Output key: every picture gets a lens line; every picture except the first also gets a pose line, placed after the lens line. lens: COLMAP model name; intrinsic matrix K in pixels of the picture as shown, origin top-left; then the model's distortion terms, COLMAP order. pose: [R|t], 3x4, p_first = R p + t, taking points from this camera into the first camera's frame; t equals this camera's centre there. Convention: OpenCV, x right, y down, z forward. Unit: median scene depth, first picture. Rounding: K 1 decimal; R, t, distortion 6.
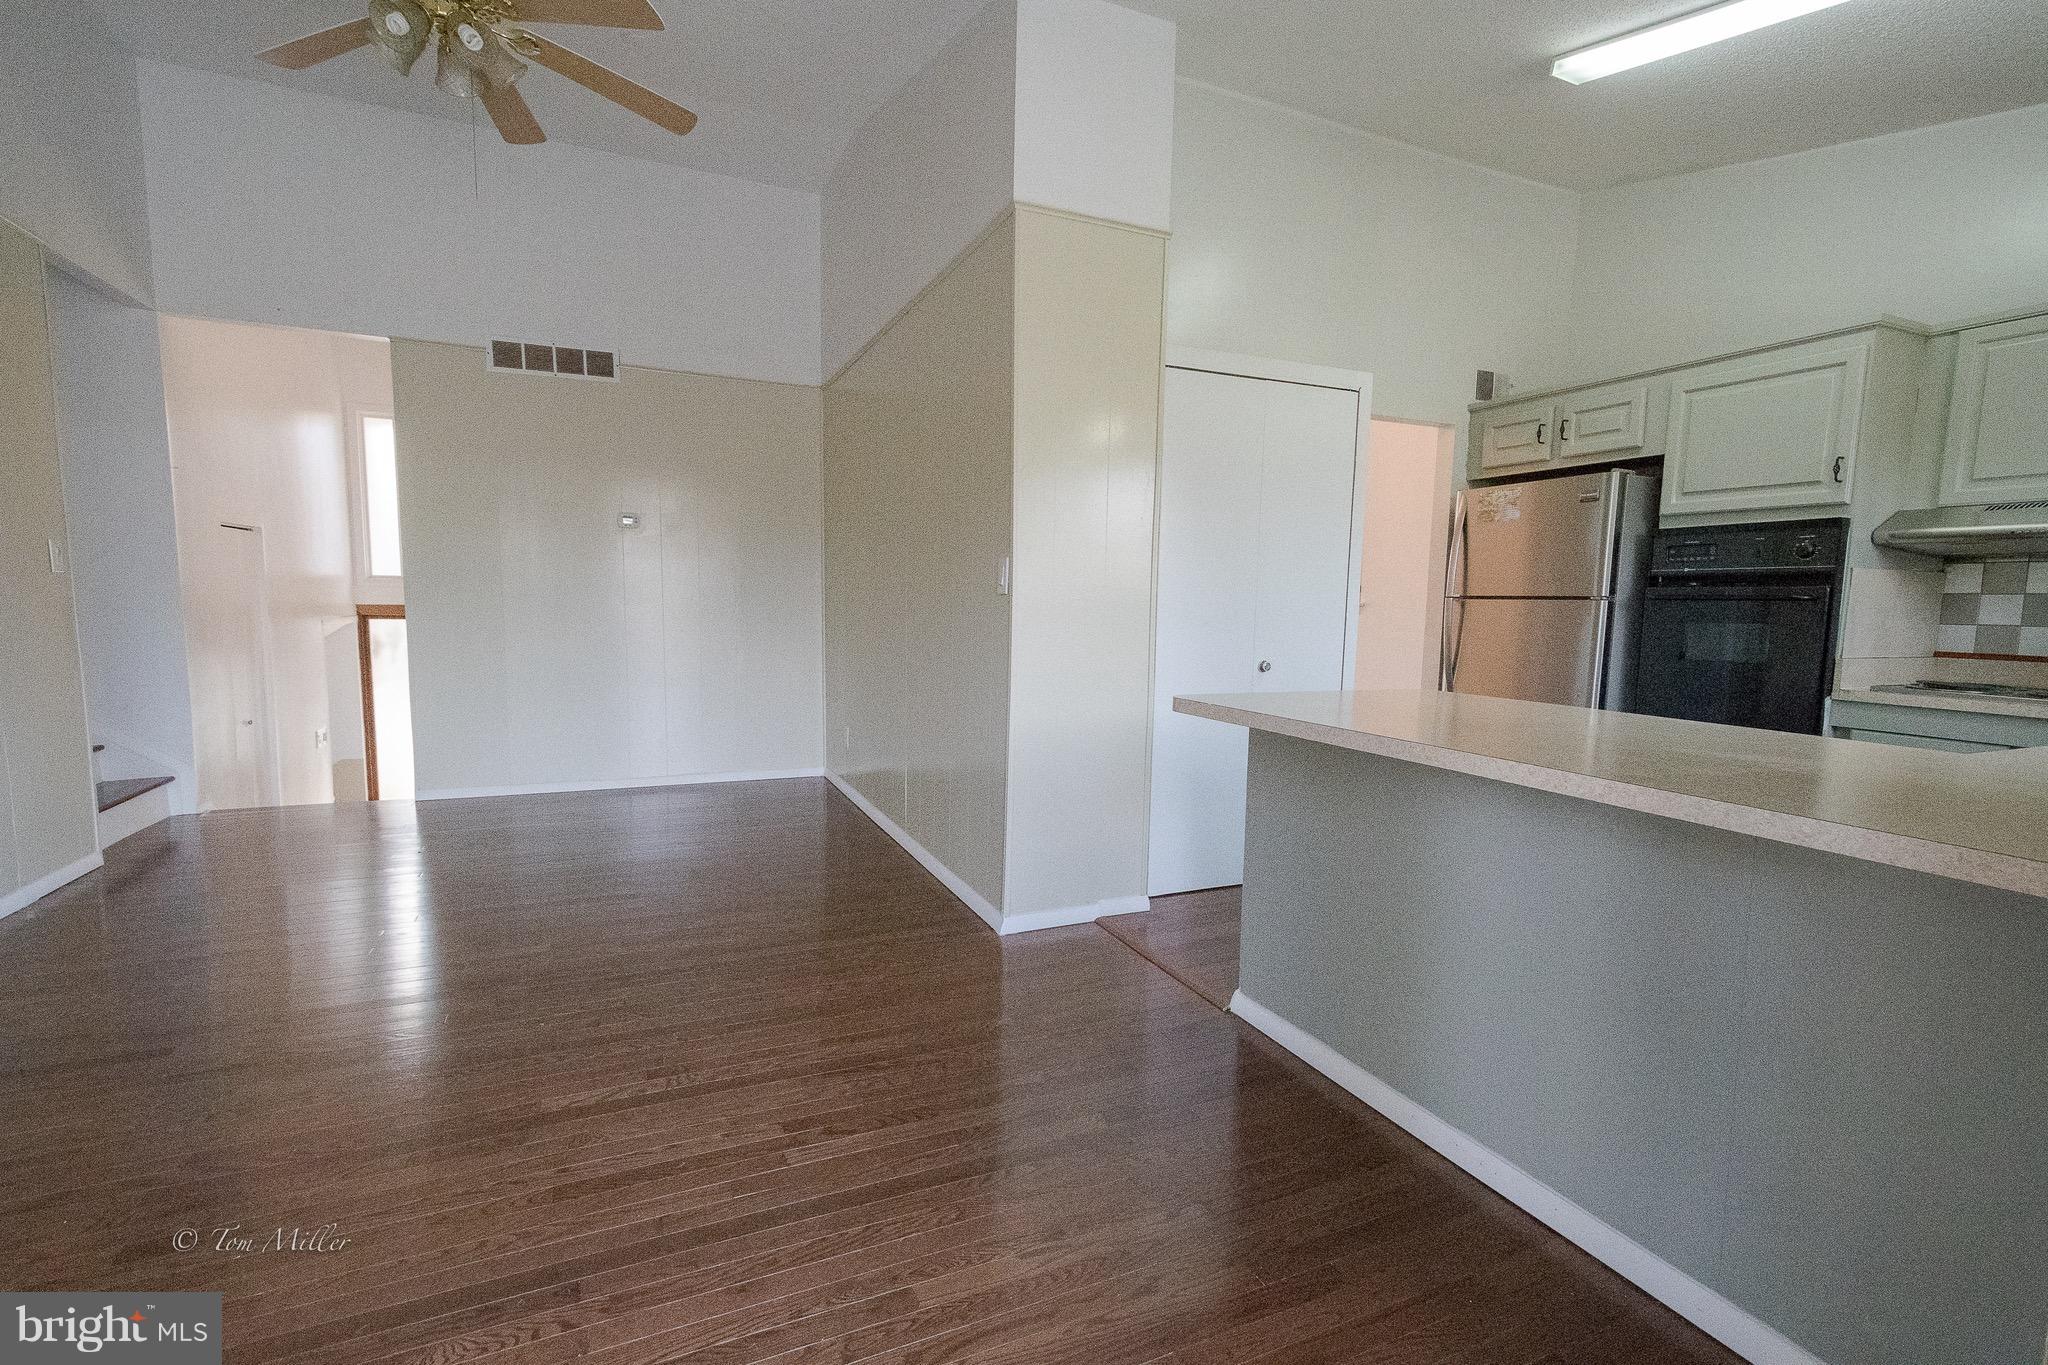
lens RADIAL K [[899.6, 0, 1027.4], [0, 899.6, 700.6], [0, 0, 1]] dist [0.003667, -0.000446]
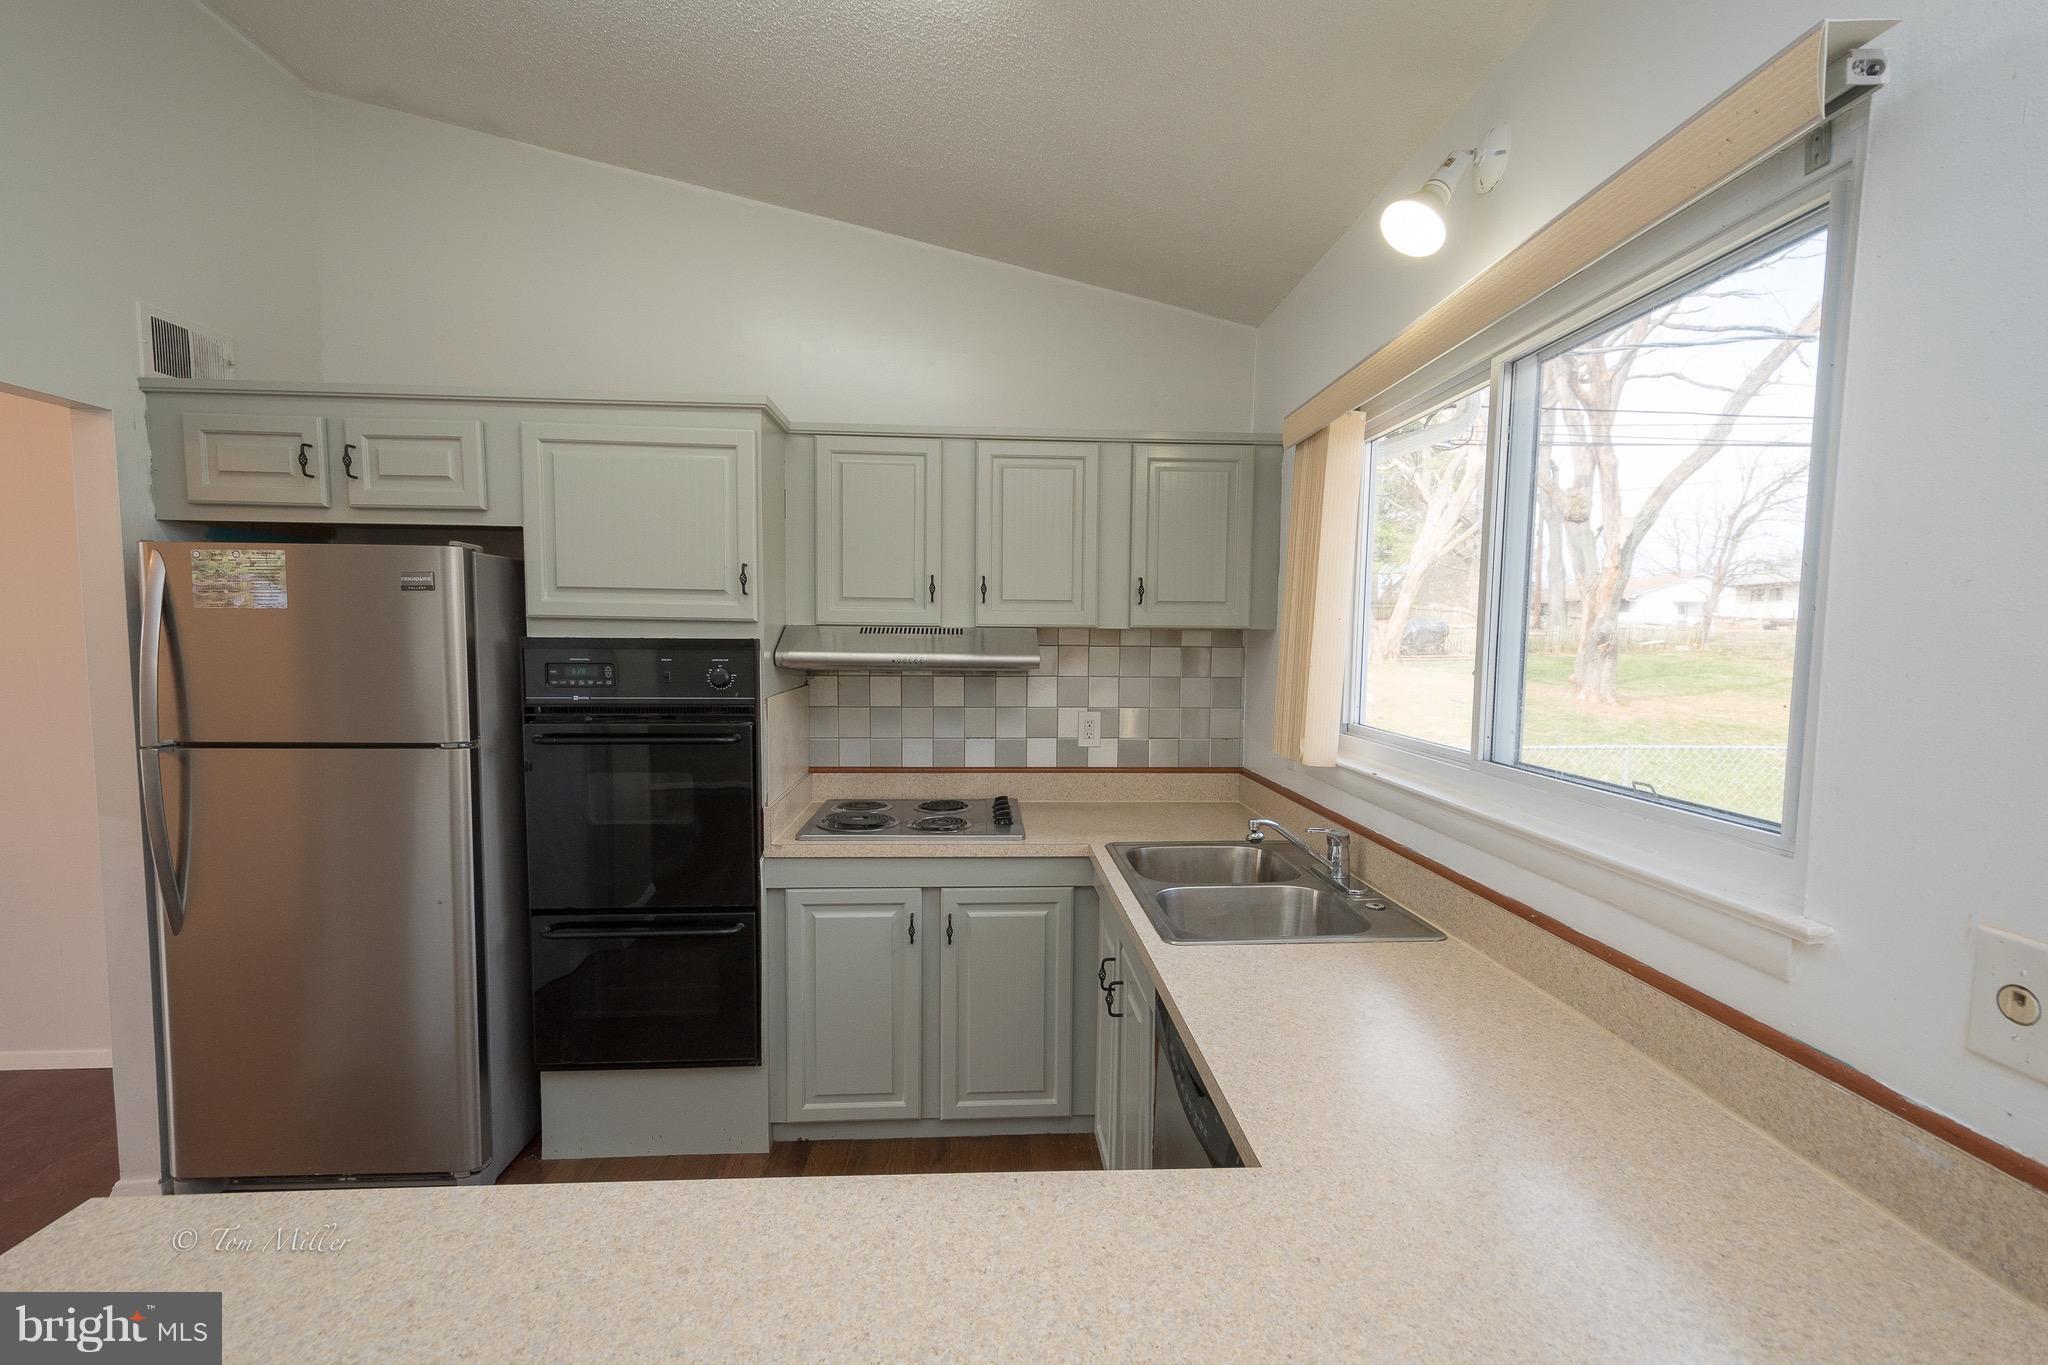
lens RADIAL K [[899.6, 0, 1027.4], [0, 899.6, 700.6], [0, 0, 1]] dist [0.003667, -0.000446]
pose [[0.349734, -0.083328, 0.933136, 0.193778], [0.101020, 0.993583, 0.050864, -0.136453], [-0.931387, 0.076476, 0.355908, 0.406662]]
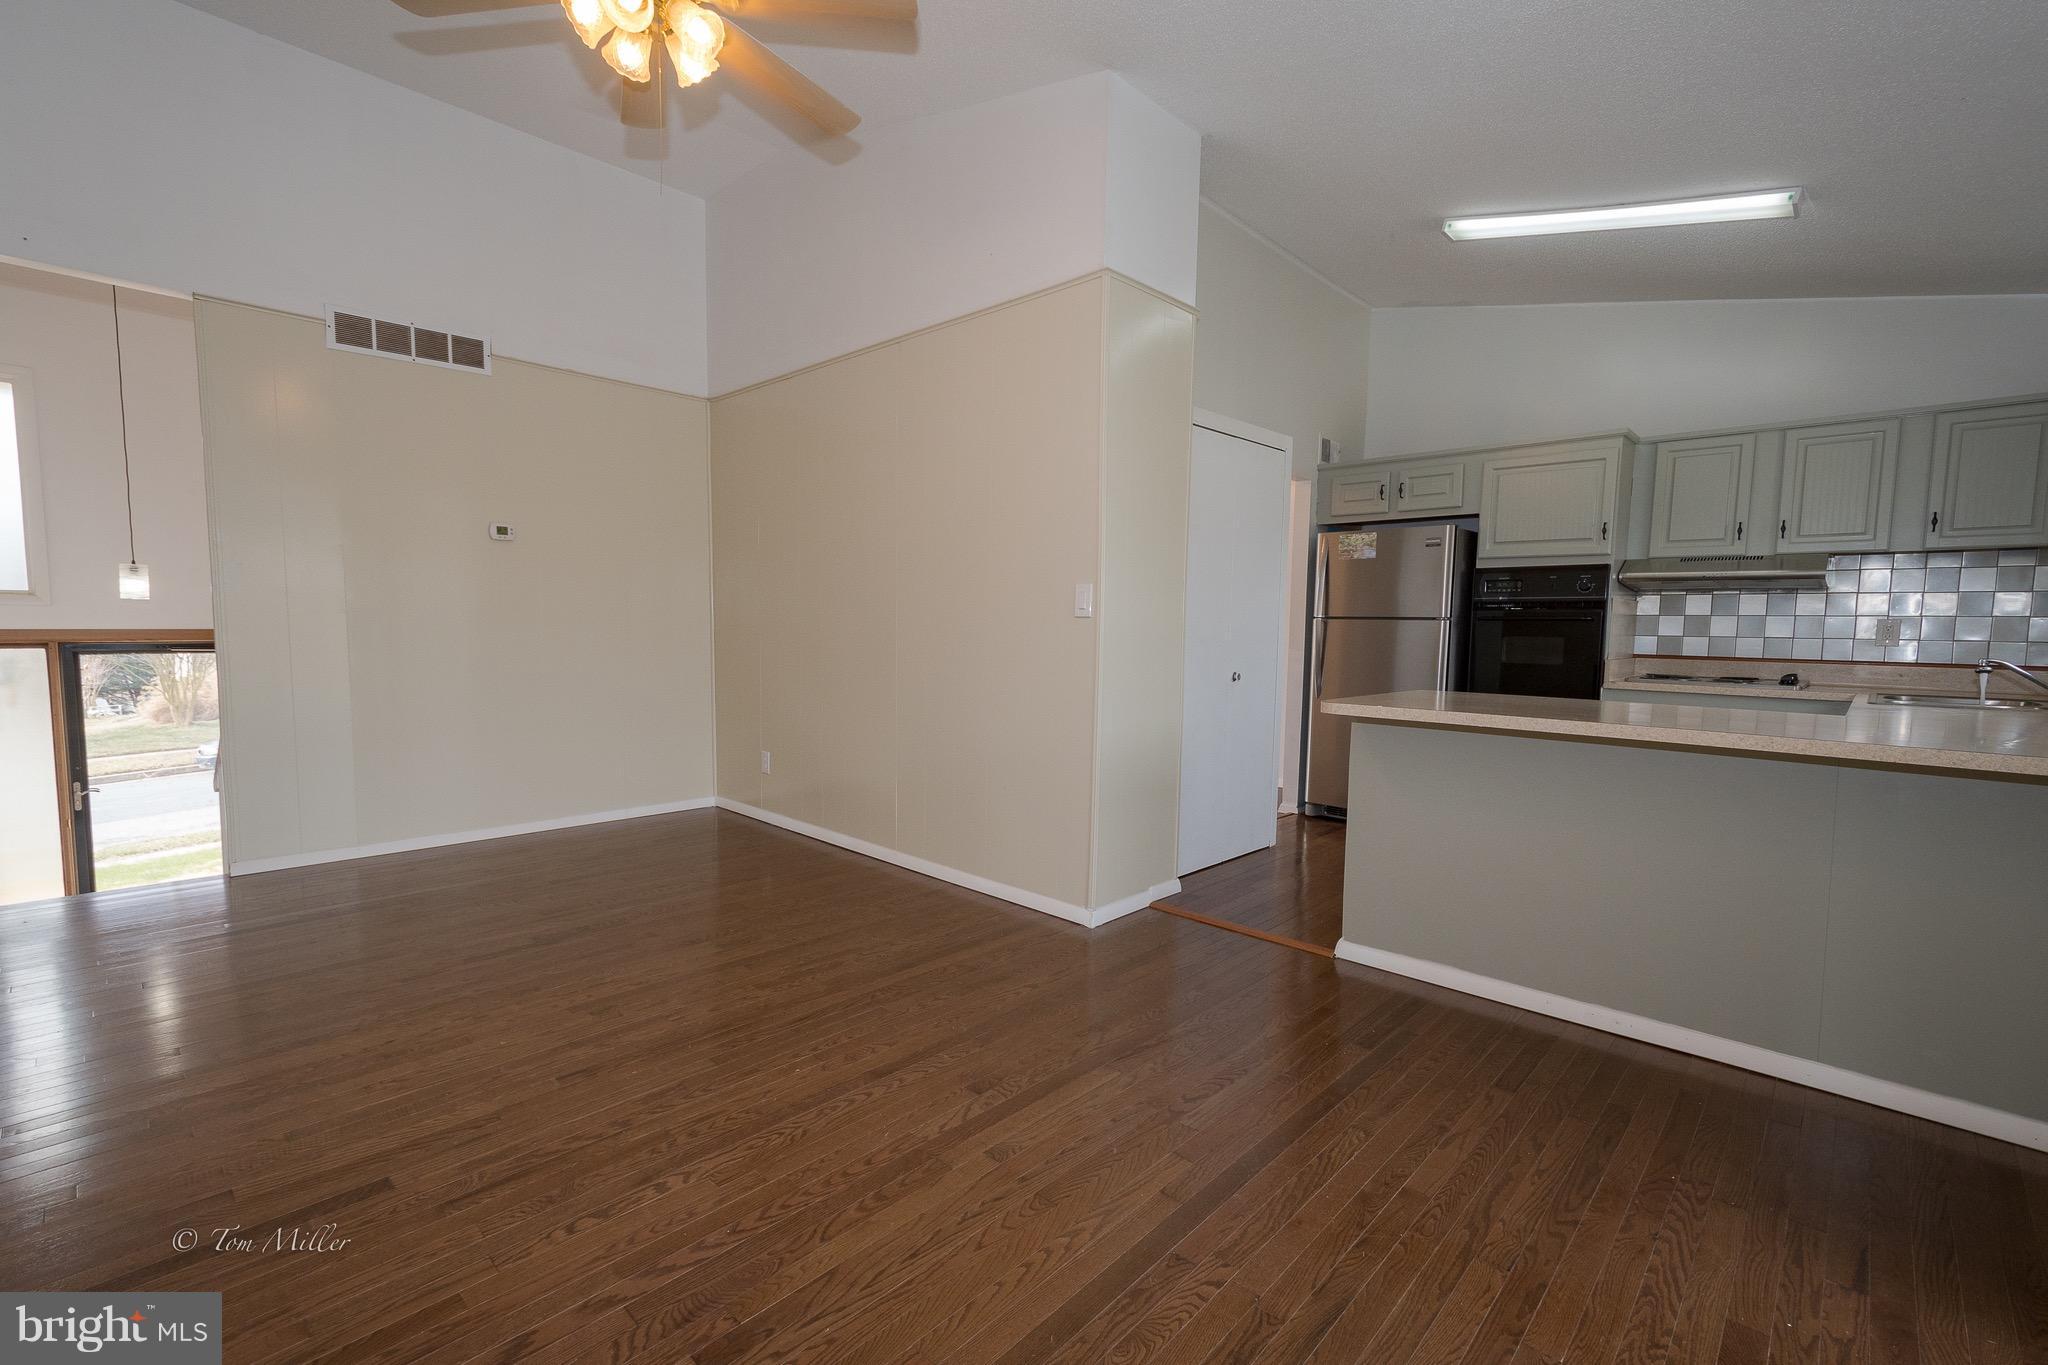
lens RADIAL K [[874.5, 0, 1022.6], [0, 874.5, 702.3], [0, 0, 1]] dist [0.001191, -0.000520]
pose [[0.928788, -0.036964, 0.368762, -0.422270], [0.042910, 0.999047, -0.007933, -0.006790], [-0.368118, 0.023192, 0.929490, 0.030202]]
